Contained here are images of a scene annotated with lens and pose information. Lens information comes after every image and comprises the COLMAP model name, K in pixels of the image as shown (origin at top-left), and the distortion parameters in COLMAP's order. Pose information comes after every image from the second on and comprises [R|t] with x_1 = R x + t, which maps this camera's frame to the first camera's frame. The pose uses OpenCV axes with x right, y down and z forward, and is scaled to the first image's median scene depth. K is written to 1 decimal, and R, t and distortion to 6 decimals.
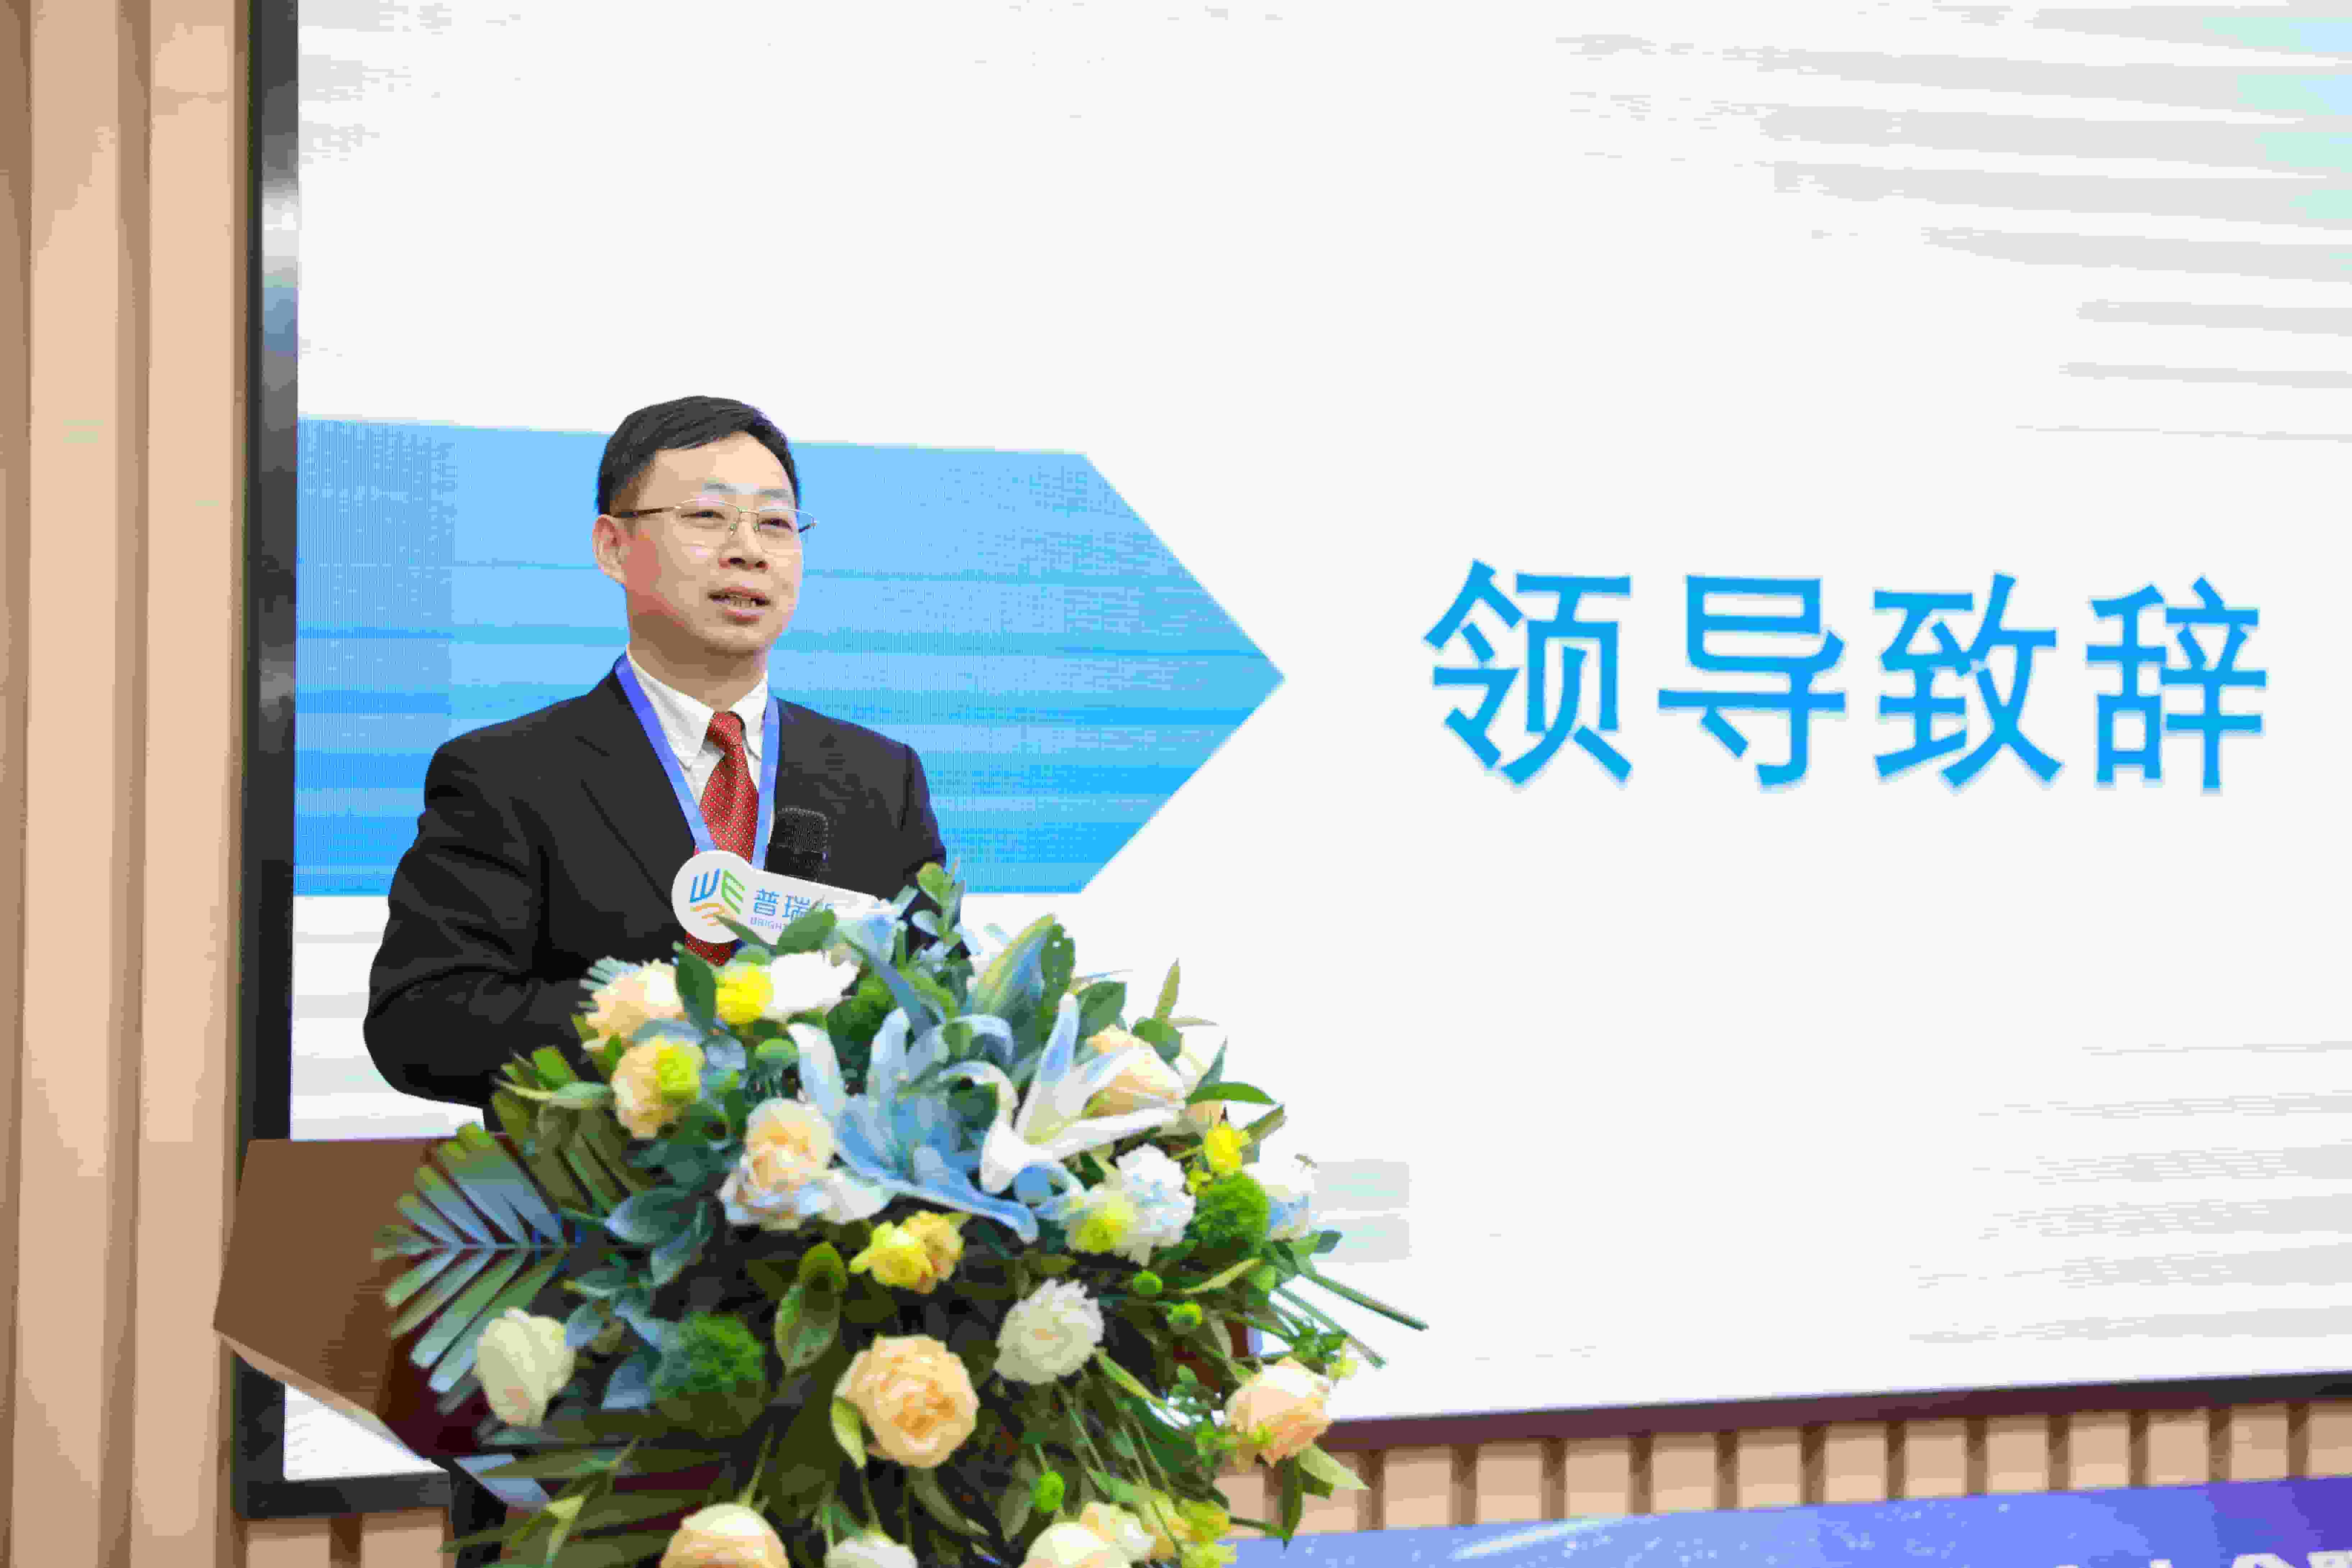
lens RADIAL K [[3775.5, 0, 1176.0], [0, 3775.5, 784.0], [0, 0, 1]] dist [0.226783, -0.010507]
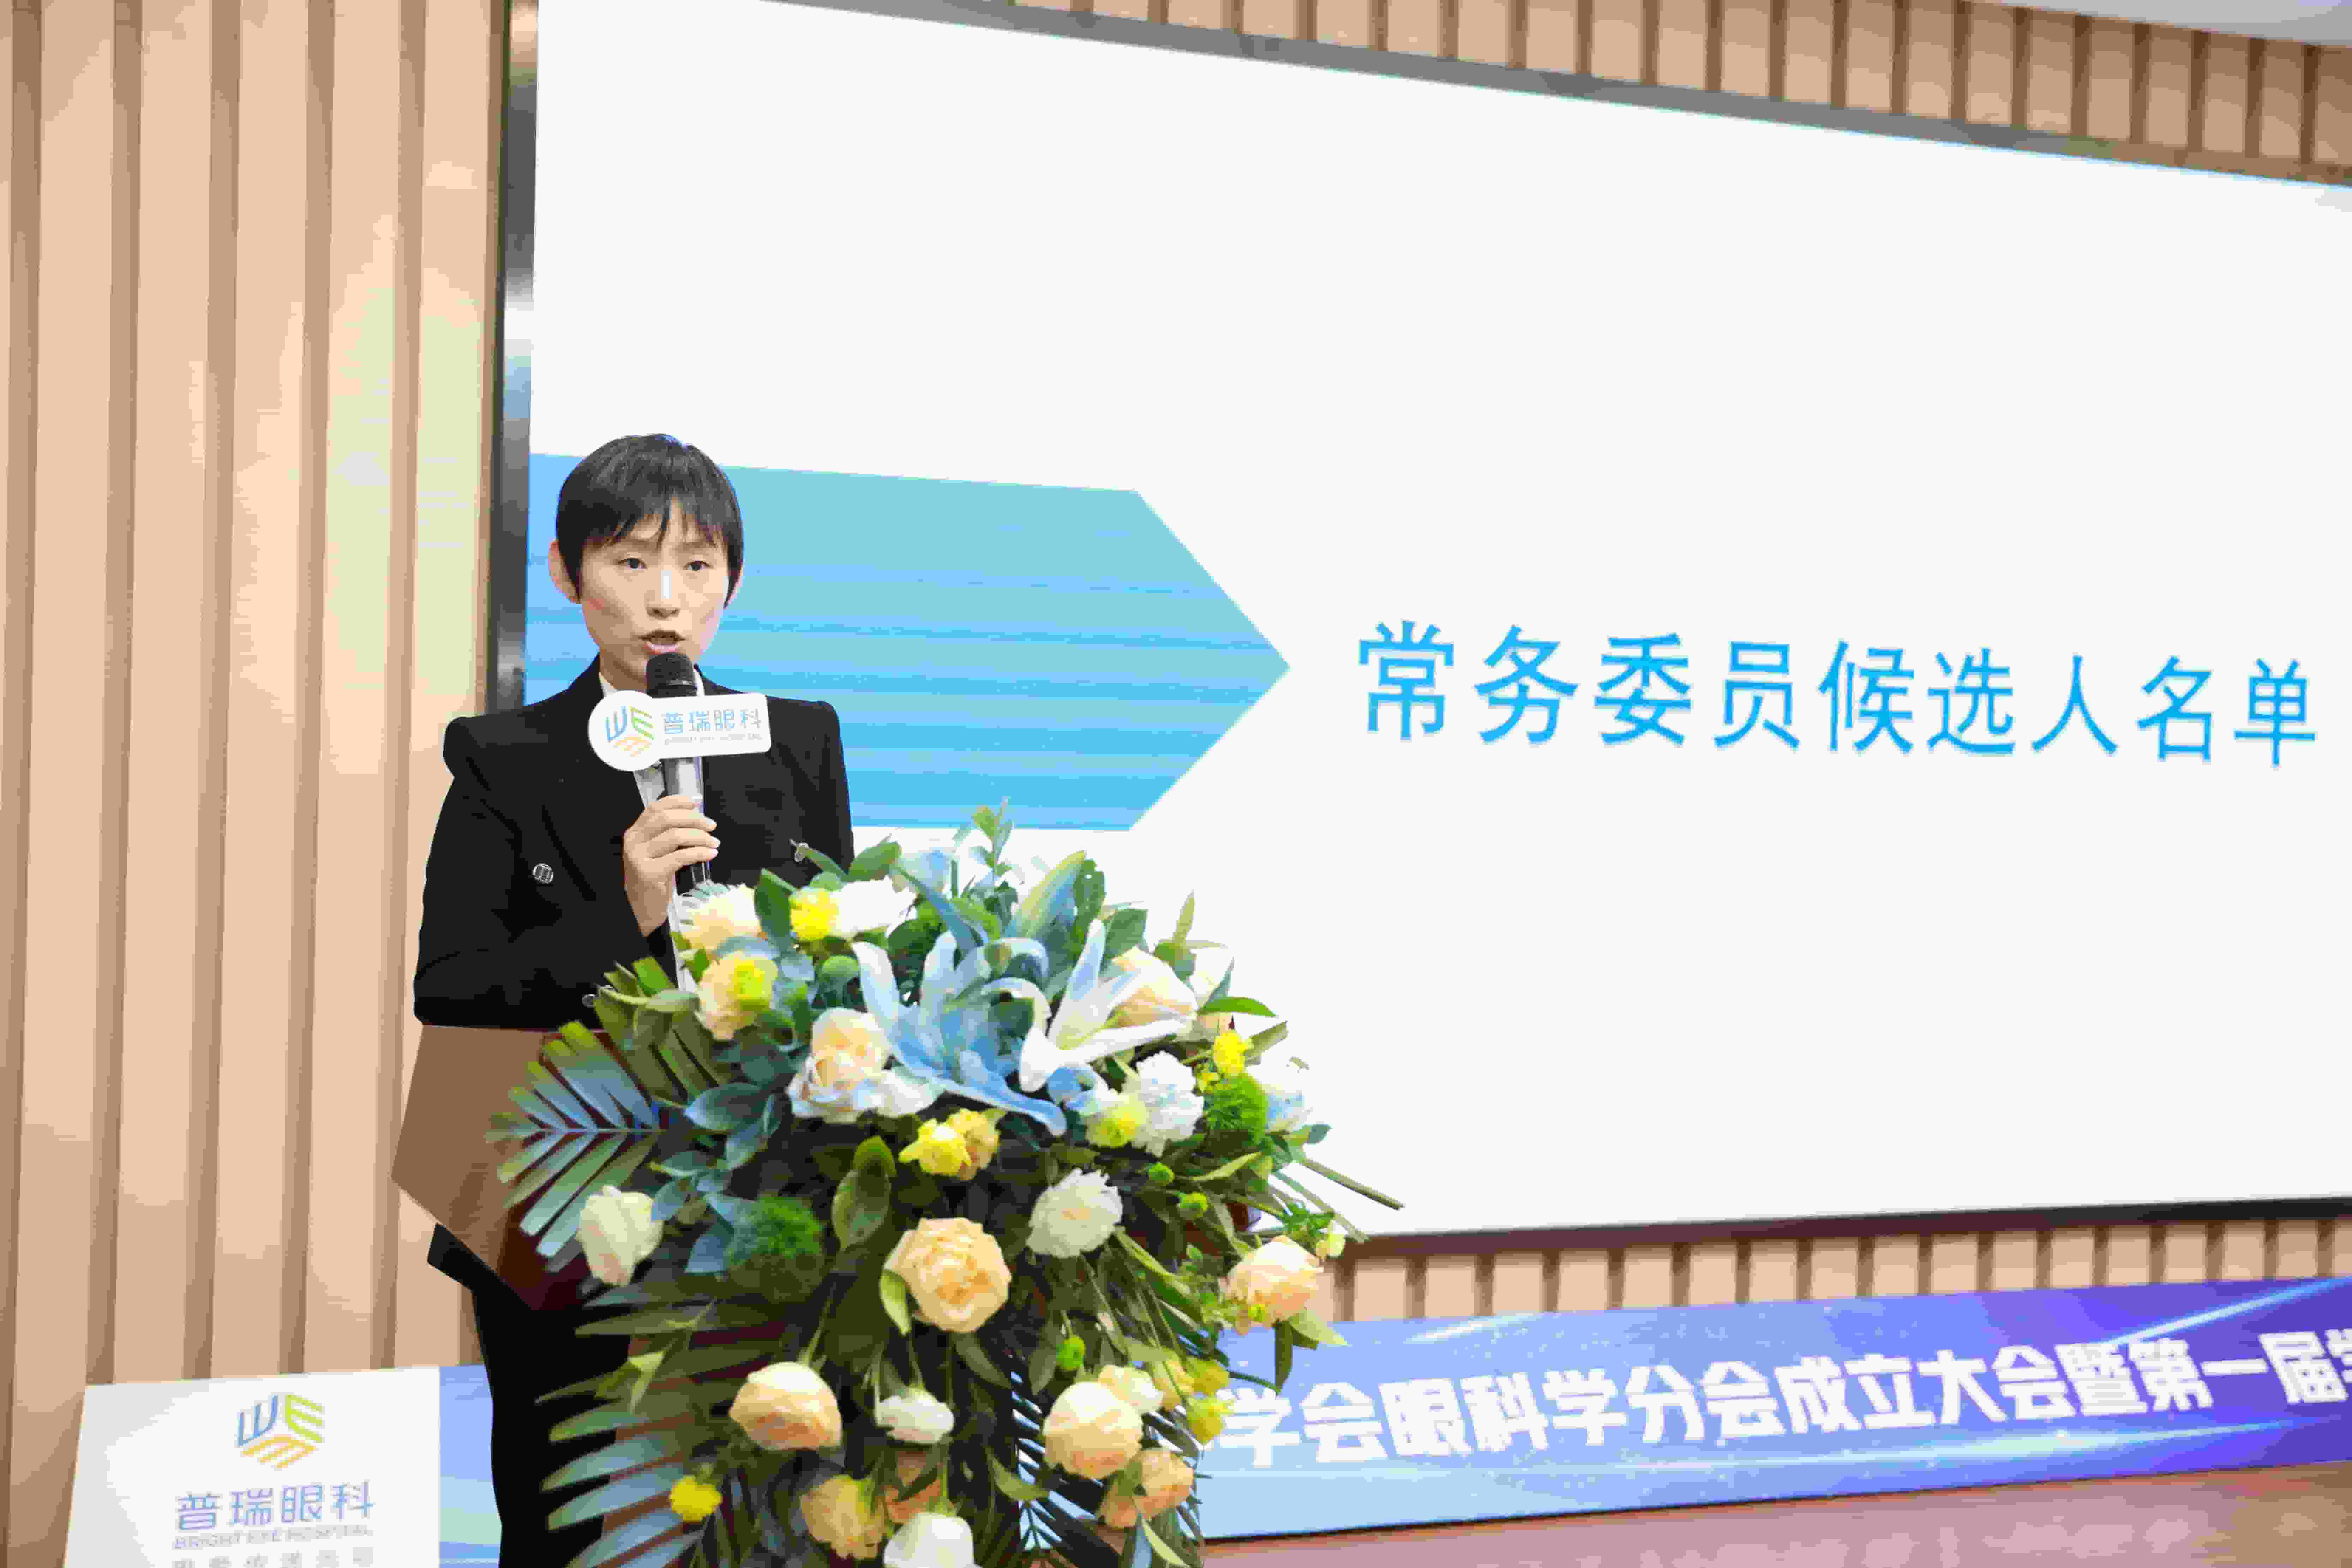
lens RADIAL K [[2609.5, 0, 1176.0], [0, 2609.5, 784.0], [0, 0, 1]] dist [-0.025519, 0.252301]
pose [[0.999804, 0.014257, -0.013768, 0.006149], [-0.014119, 0.999850, 0.010021, 0.006045], [0.013909, -0.009824, 0.999855, 0.211186]]
